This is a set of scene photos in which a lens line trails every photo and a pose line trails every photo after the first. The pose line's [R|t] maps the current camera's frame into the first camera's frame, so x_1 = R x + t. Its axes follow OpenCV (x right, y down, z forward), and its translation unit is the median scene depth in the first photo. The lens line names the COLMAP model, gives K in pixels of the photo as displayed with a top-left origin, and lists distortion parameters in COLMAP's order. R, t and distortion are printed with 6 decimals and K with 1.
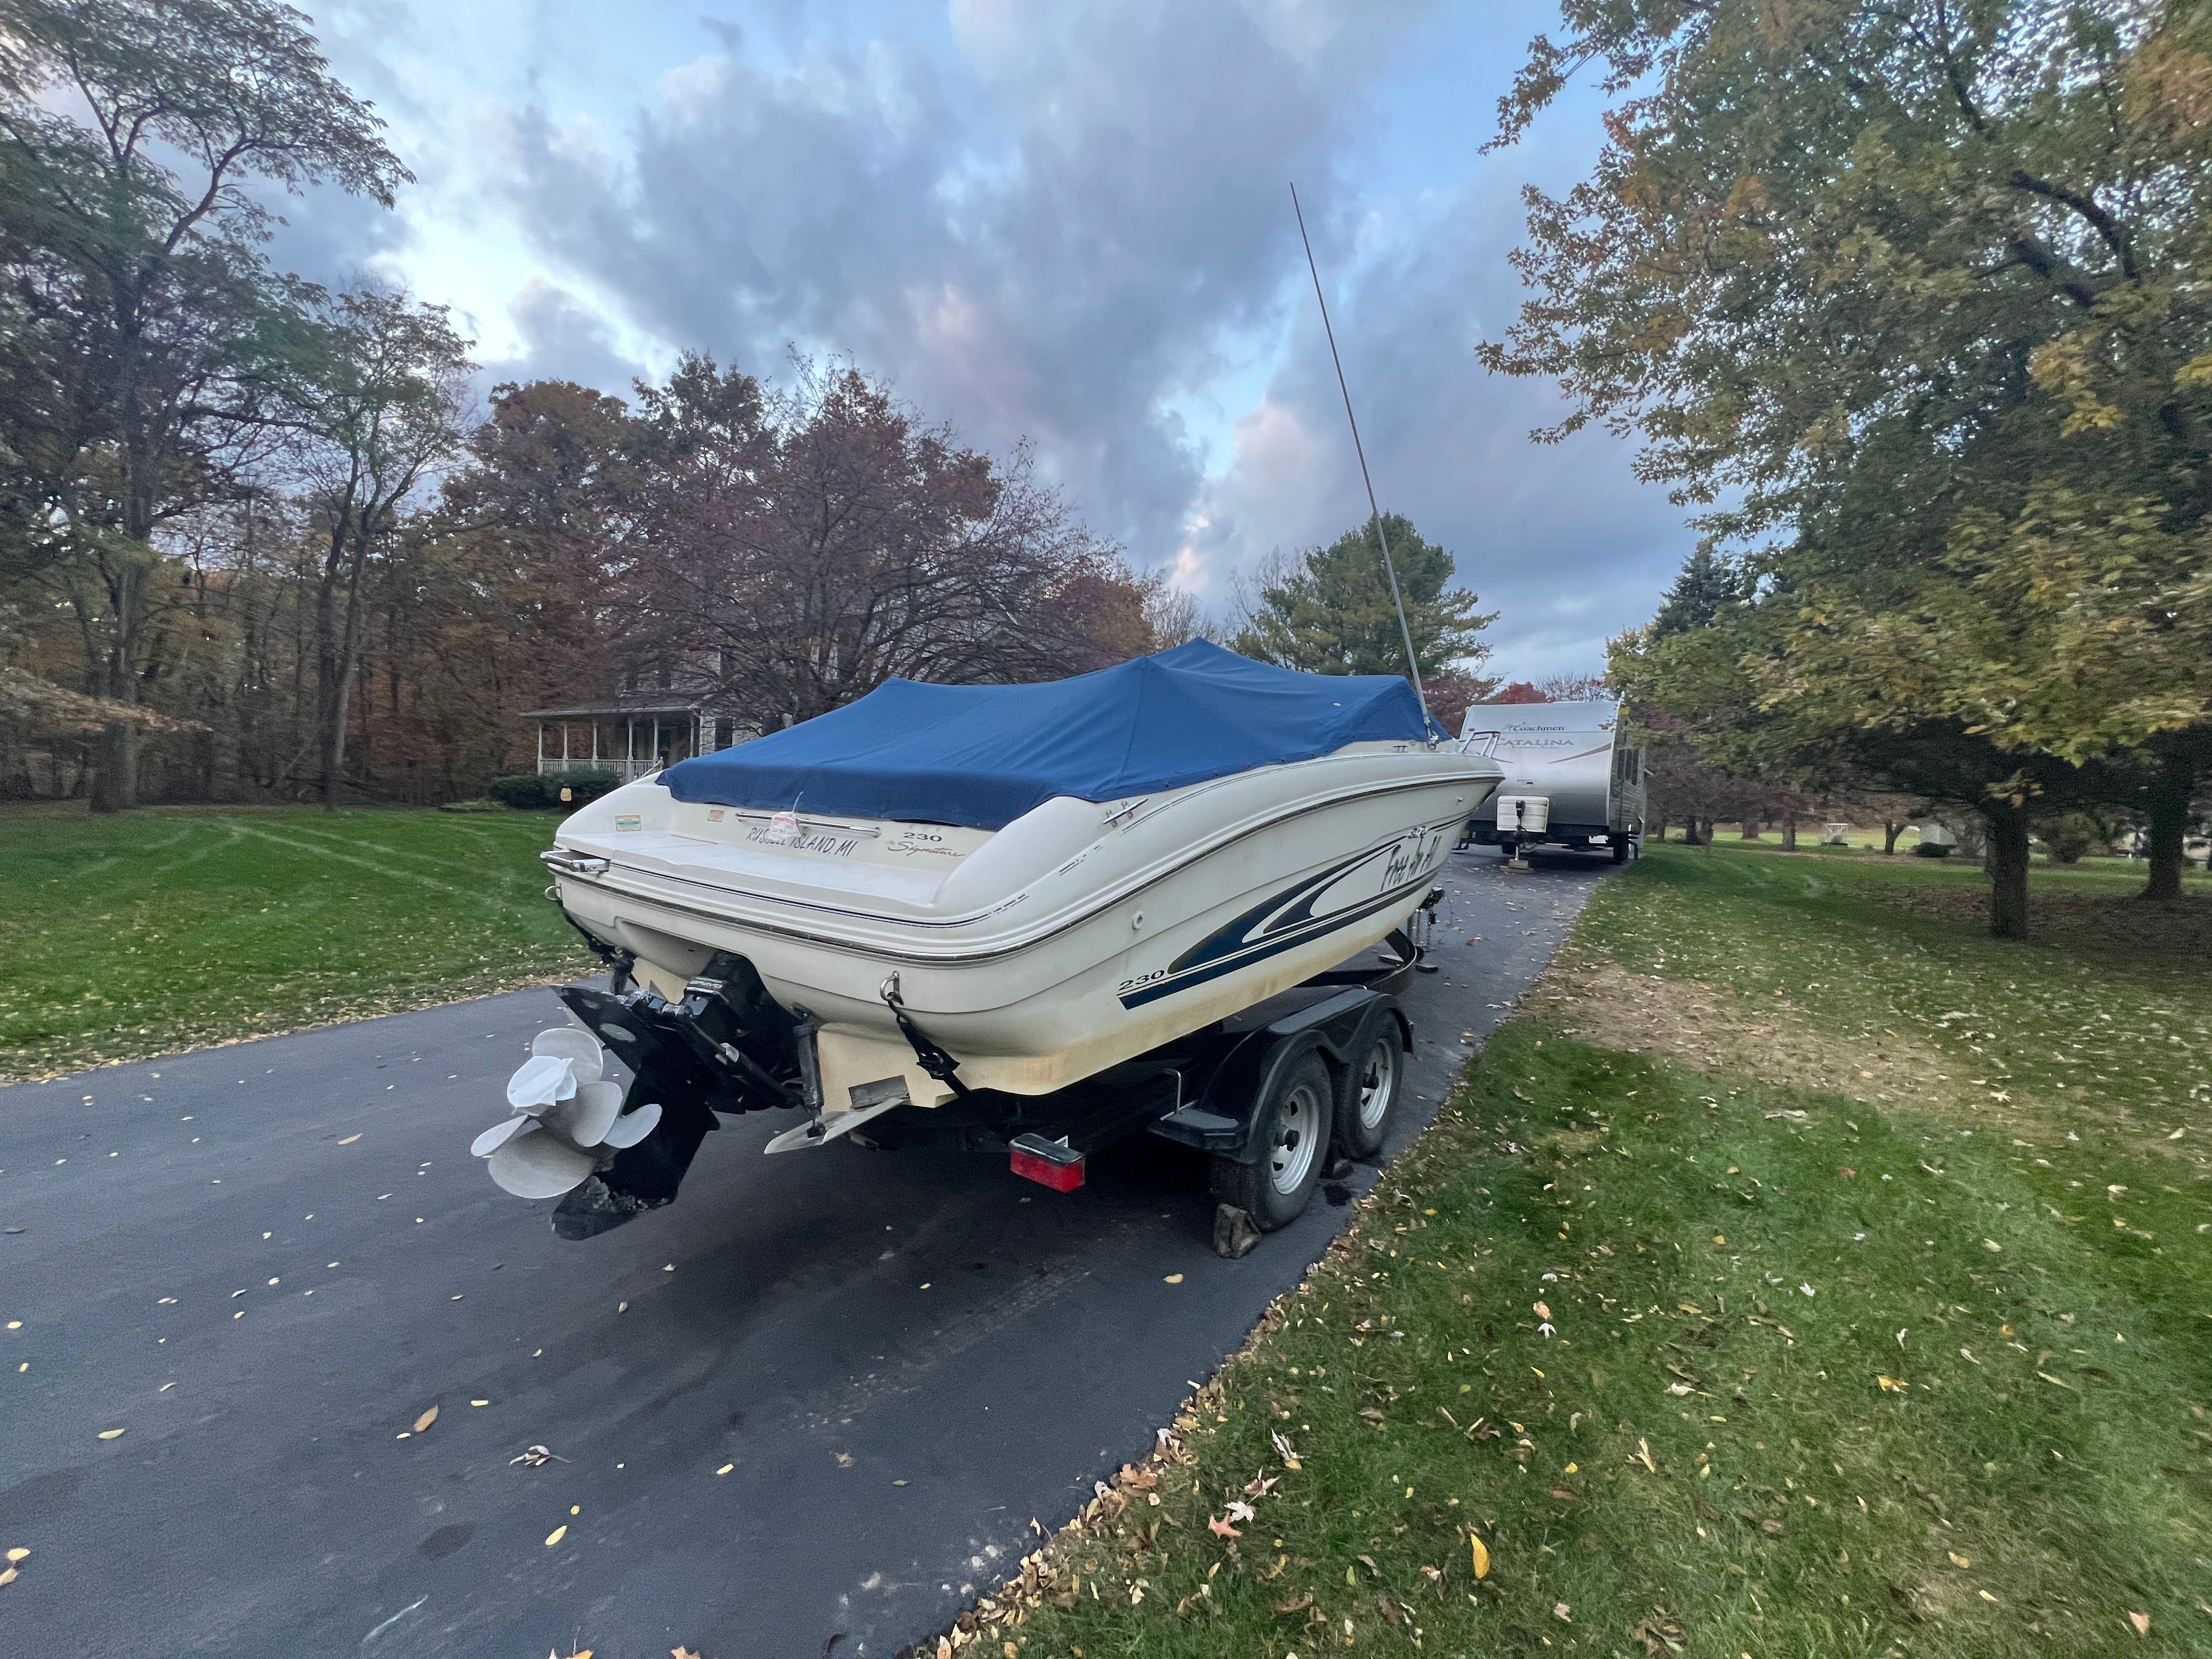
lens RADIAL K [[878.8, 0, 1106.0], [0, 878.8, 829.5], [0, 0, 1]] dist [0.000384, -0.000566]
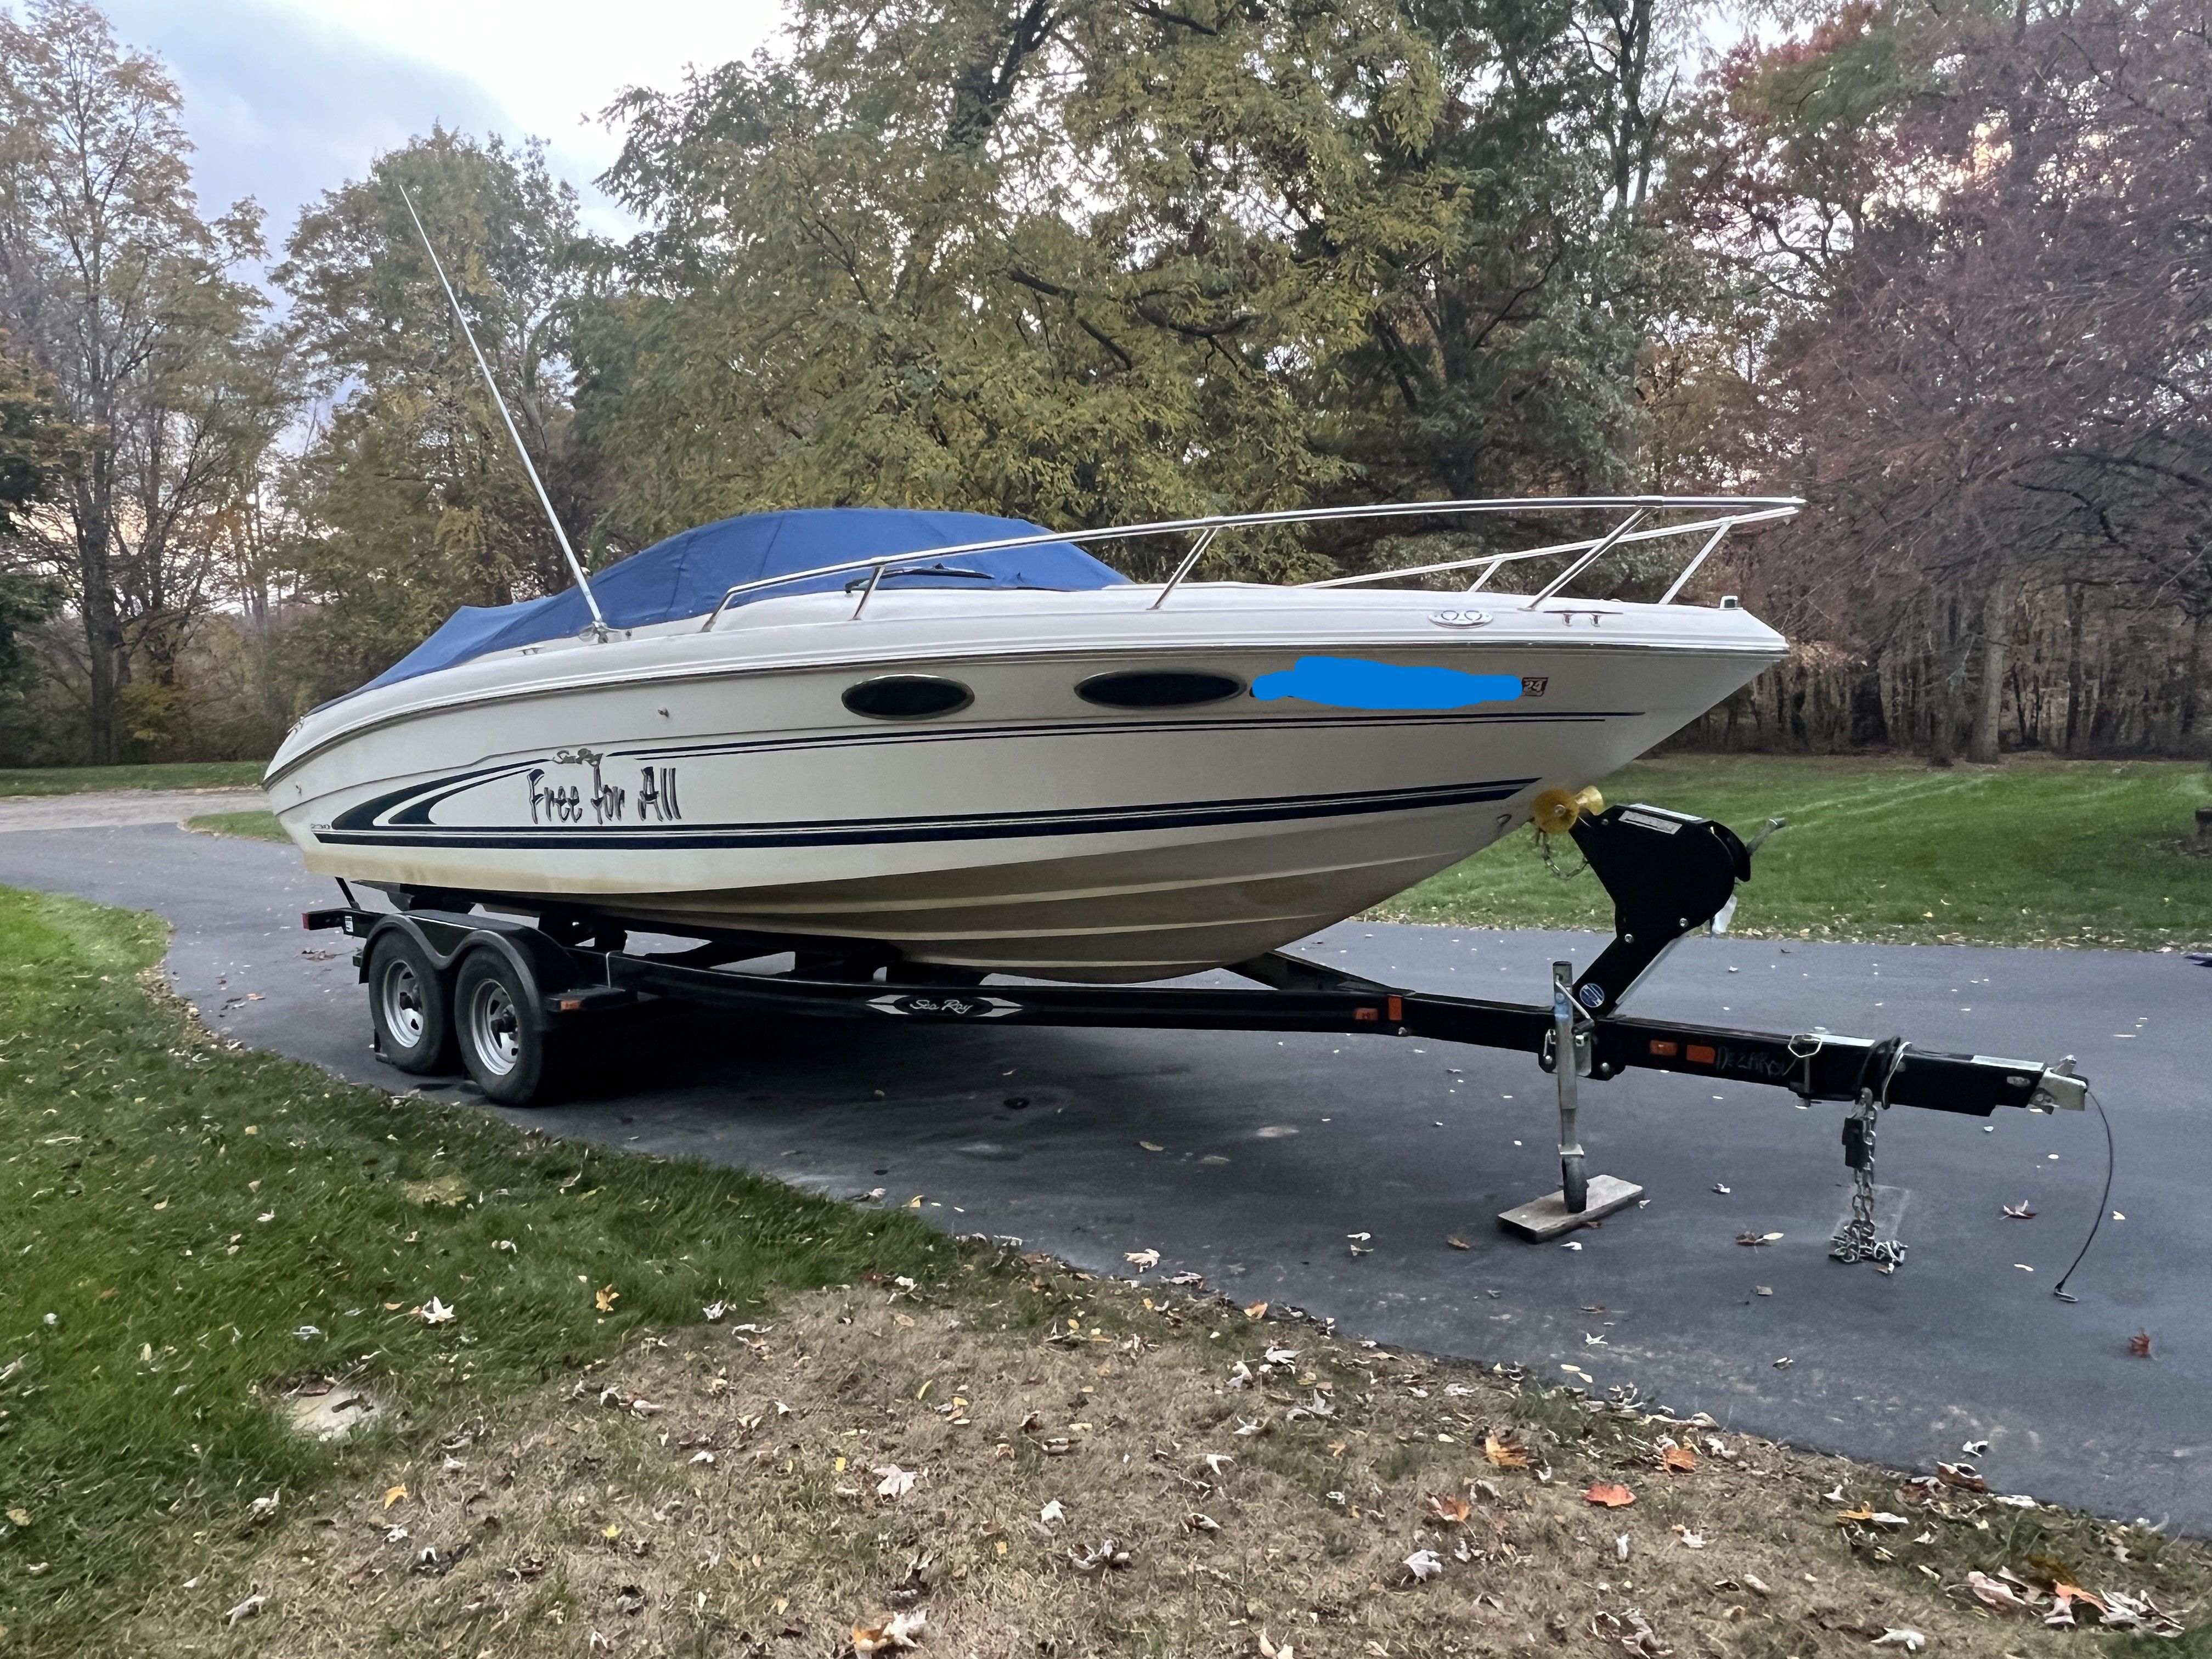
lens RADIAL K [[1425.8, 0, 1123.5], [0, 1425.8, 834.6], [0, 0, 1]] dist [0.002965, -0.002898]
pose [[-0.026298, 0.062725, -0.997684, 0.235174], [-0.039976, 0.997165, 0.063746, -0.004010], [0.998855, 0.041559, -0.023716, 0.225431]]
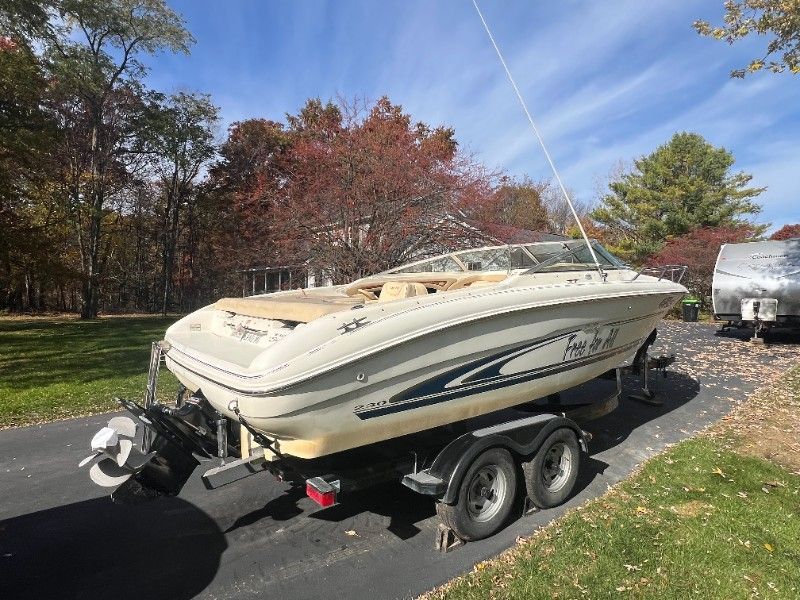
lens RADIAL K [[466.9, 0, 400.0], [0, 466.9, 300.0], [0, 0, 1]] dist [-0.004167, 0.000041]
pose [[0.963390, -0.024201, -0.267008, 0.035193], [0.012204, 0.998844, -0.046497, -0.001937], [0.267824, 0.041536, 0.962572, -0.003145]]
